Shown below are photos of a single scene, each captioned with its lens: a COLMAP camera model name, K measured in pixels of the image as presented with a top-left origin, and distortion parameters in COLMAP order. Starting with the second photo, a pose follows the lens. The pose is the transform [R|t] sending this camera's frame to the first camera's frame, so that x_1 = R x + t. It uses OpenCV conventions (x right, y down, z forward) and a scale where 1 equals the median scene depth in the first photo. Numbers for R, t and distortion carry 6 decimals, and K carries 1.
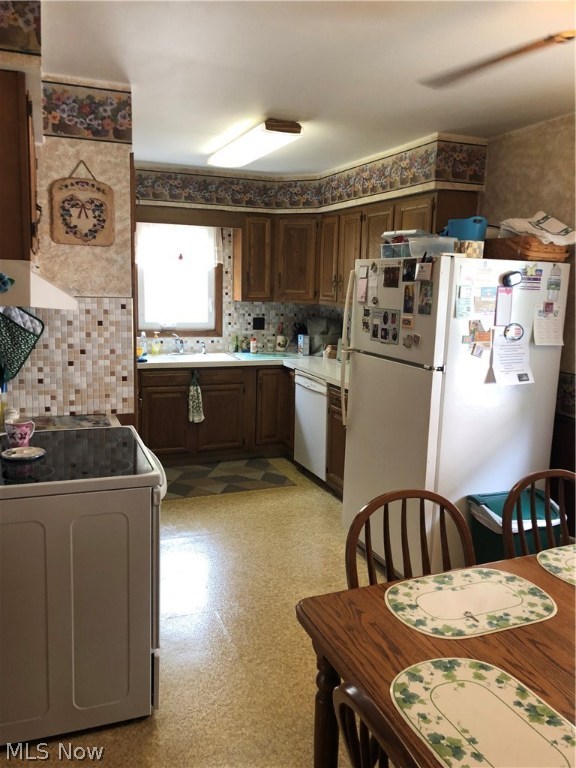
lens RADIAL K [[633.3, 0, 304.9], [0, 633.3, 383.5], [0, 0, 1]] dist [0.038025, -0.038308]
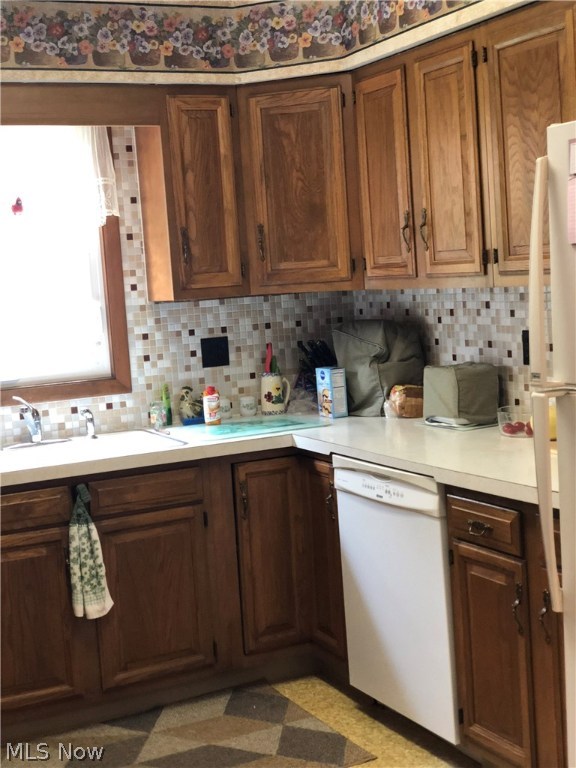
lens RADIAL K [[1159.5, 0, 304.1], [0, 1159.5, 372.9], [0, 0, 1]] dist [0.027338, 0.000000]
pose [[0.993311, -0.098414, 0.060395, -0.094683], [0.102784, 0.991940, -0.074103, -0.027912], [-0.052616, 0.079815, 0.995420, 0.360858]]
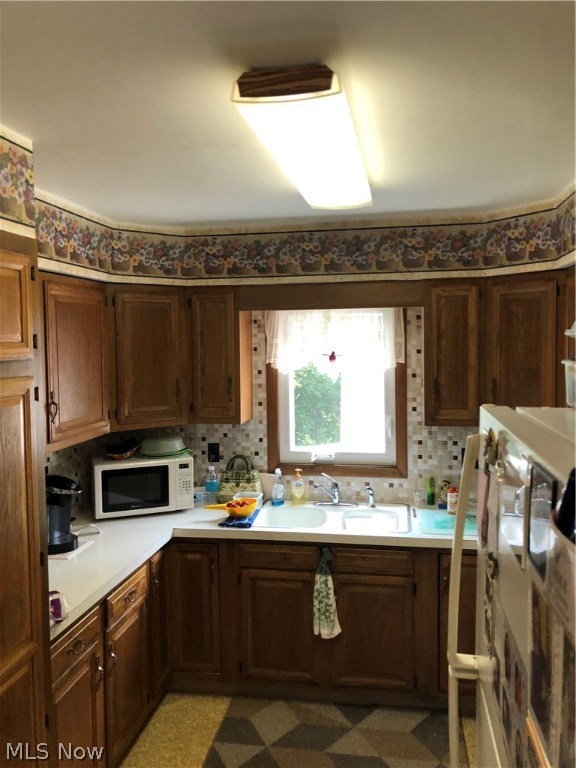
lens RADIAL K [[633.3, 0, 290.3], [0, 633.3, 371.7], [0, 0, 1]] dist [0.038025, -0.038308]
pose [[0.841799, -0.007788, -0.539735, 0.161253], [-0.055008, 0.993453, -0.100128, -0.161936], [0.536981, 0.113977, 0.835859, 0.609598]]
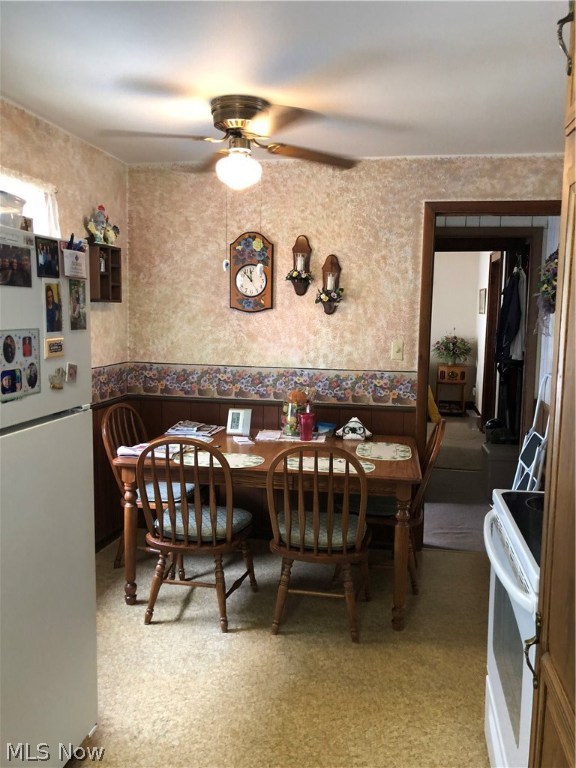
lens RADIAL K [[633.3, 0, 291.4], [0, 633.3, 389.5], [0, 0, 1]] dist [0.038025, -0.038308]
pose [[-0.842173, -0.095985, 0.530595, -0.269228], [0.058052, 0.962169, 0.266198, -0.162031], [-0.536073, 0.254987, -0.804740, 1.090174]]
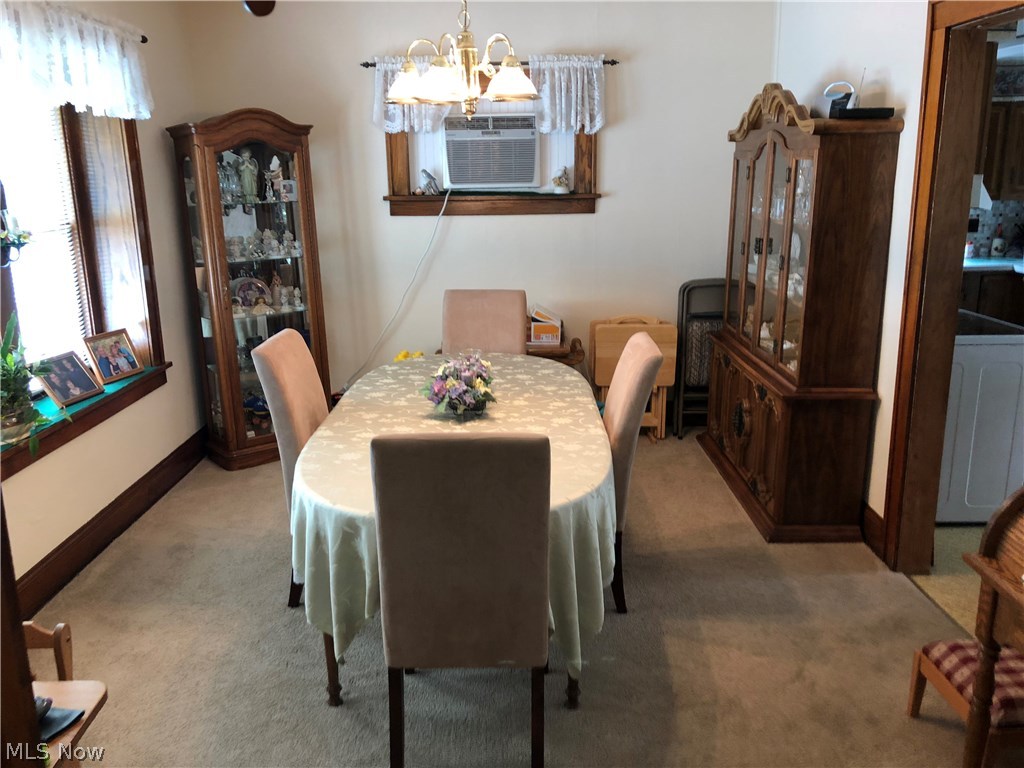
lens RADIAL K [[844.4, 0, 517.0], [0, 844.4, 378.6], [0, 0, 1]] dist [0.038025, -0.038308]
pose [[0.927671, 0.043097, -0.370904, -0.326013], [-0.015310, 0.996872, 0.077538, 0.057671], [0.373085, -0.066251, 0.925429, -0.570928]]
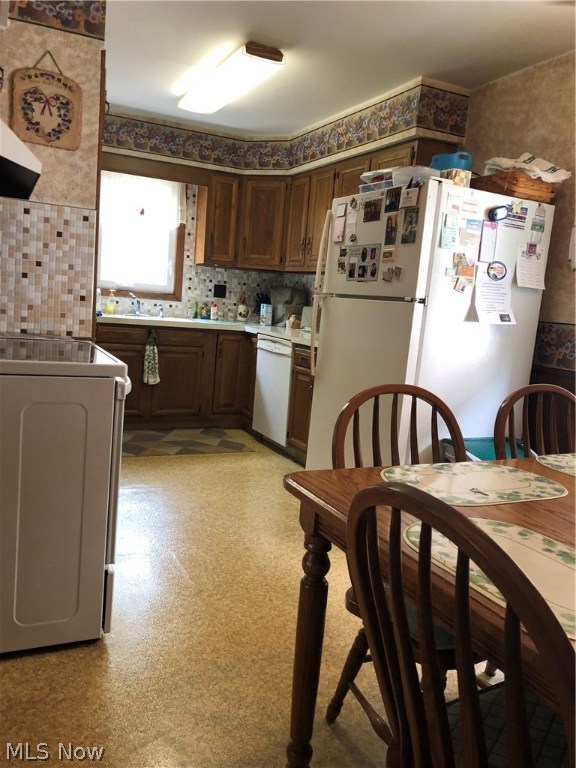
lens RADIAL K [[633.3, 0, 293.9], [0, 633.3, 389.2], [0, 0, 1]] dist [0.038025, -0.038308]
pose [[0.996813, 0.044538, 0.066181, -0.027258], [-0.043339, 0.998871, -0.019451, 0.103706], [-0.066973, 0.016521, 0.997618, 0.048307]]
